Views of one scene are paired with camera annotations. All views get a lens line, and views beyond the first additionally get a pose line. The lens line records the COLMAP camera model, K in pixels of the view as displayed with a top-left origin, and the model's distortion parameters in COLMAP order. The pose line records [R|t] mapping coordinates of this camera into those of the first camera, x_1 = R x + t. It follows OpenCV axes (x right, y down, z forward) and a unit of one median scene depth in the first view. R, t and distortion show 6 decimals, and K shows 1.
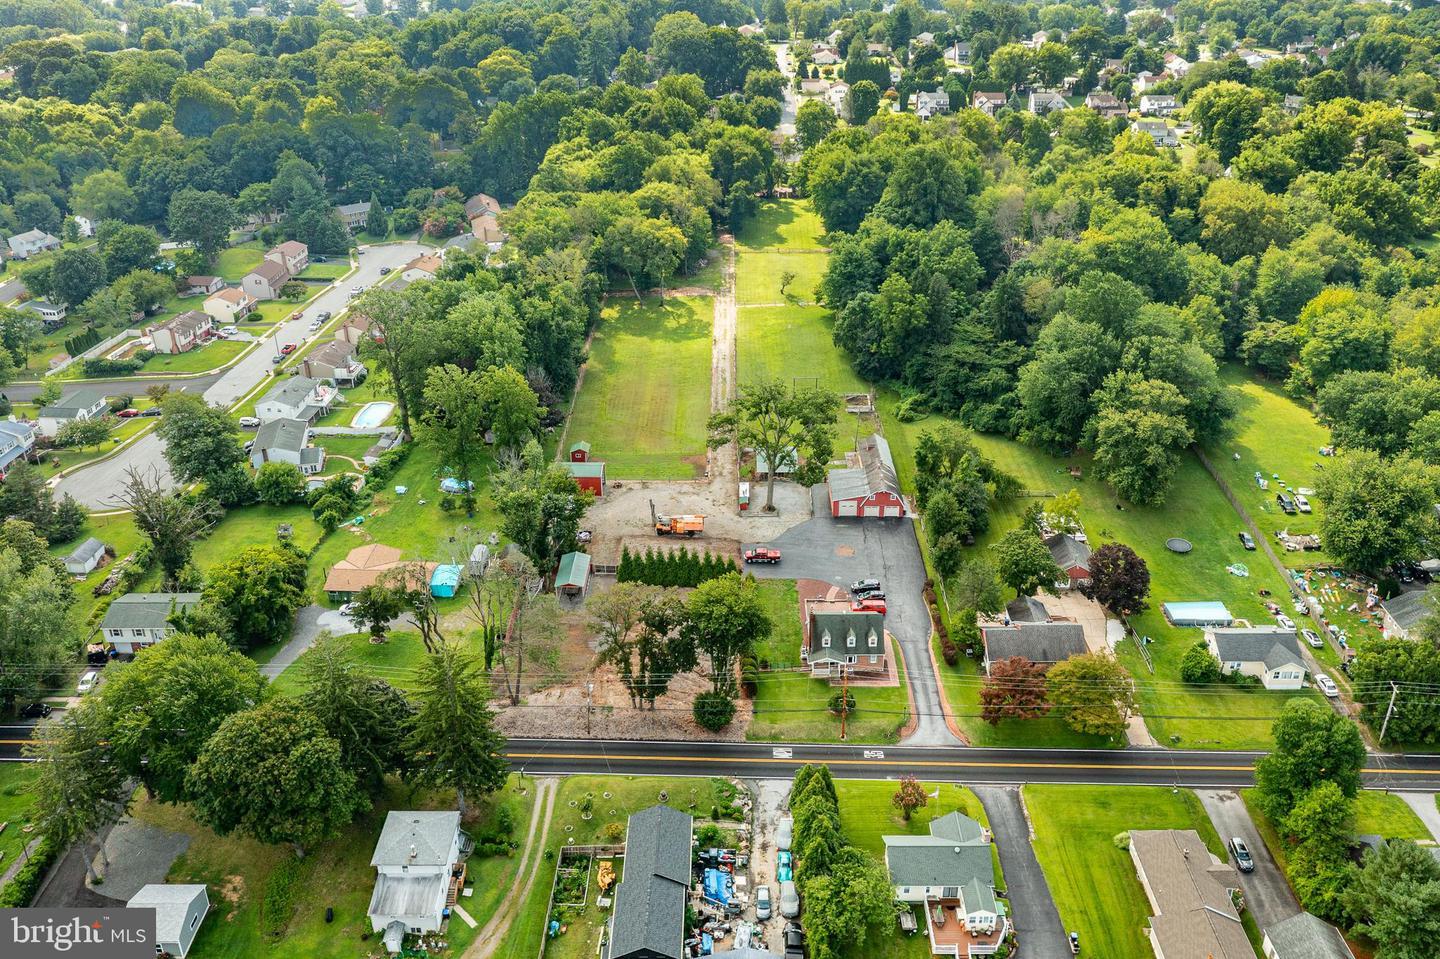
lens RADIAL K [[1171.8, 0, 700.6], [0, 1171.8, 422.3], [0, 0, 1]] dist [-0.008944, 0.002154]
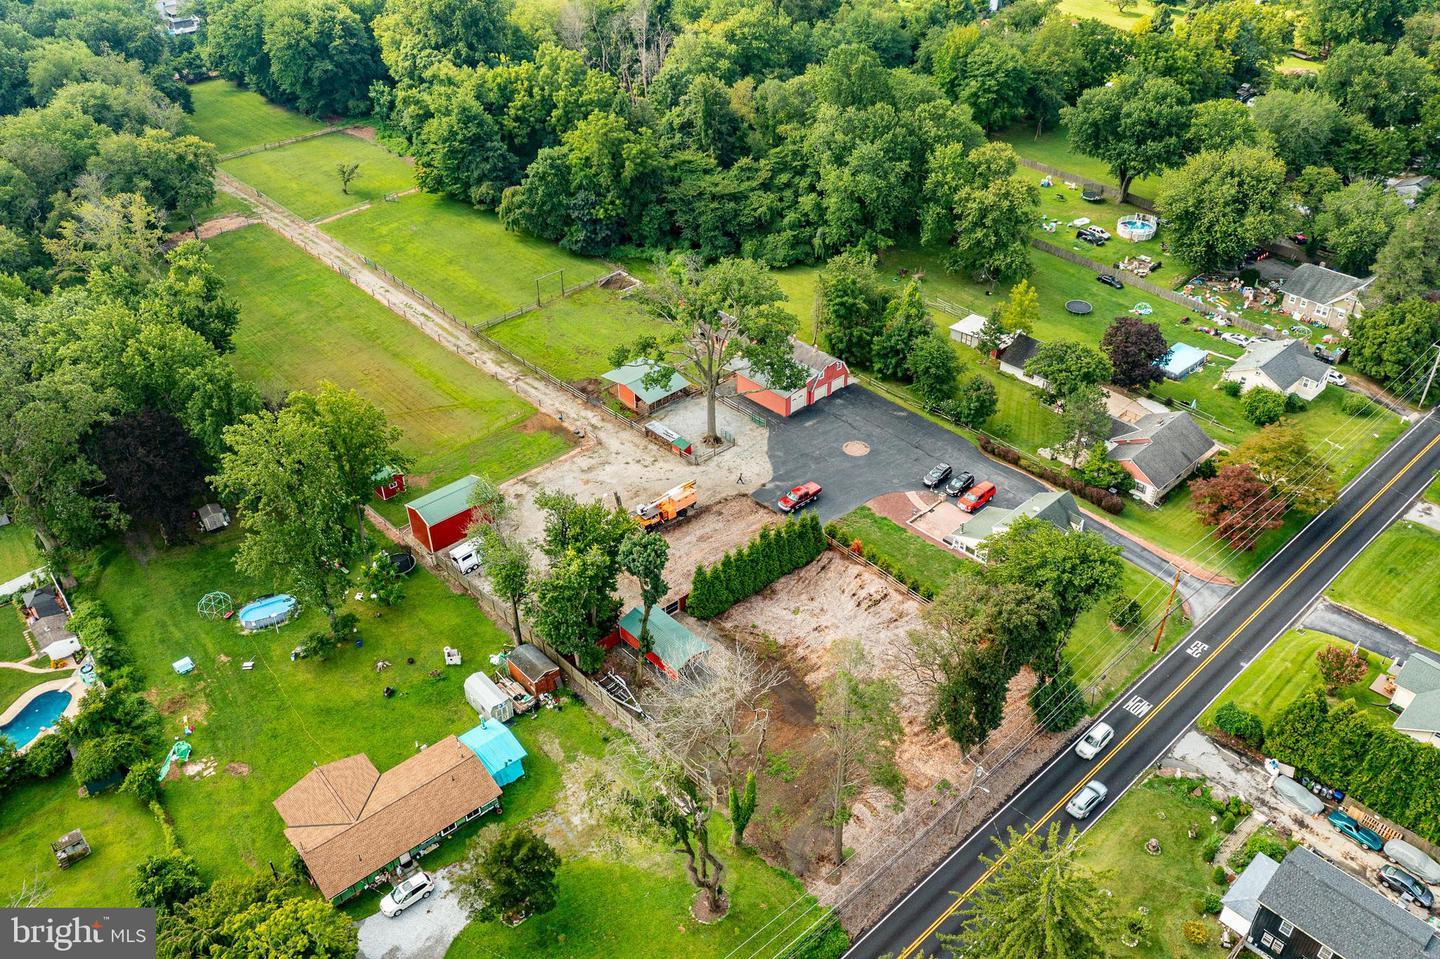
lens RADIAL K [[1171.8, 0, 700.6], [0, 1171.8, 422.3], [0, 0, 1]] dist [-0.008944, 0.002154]
pose [[0.730473, -0.369353, 0.574446, -0.392808], [0.307707, 0.928917, 0.205984, -0.097335], [-0.609693, 0.026295, 0.792201, 0.464010]]
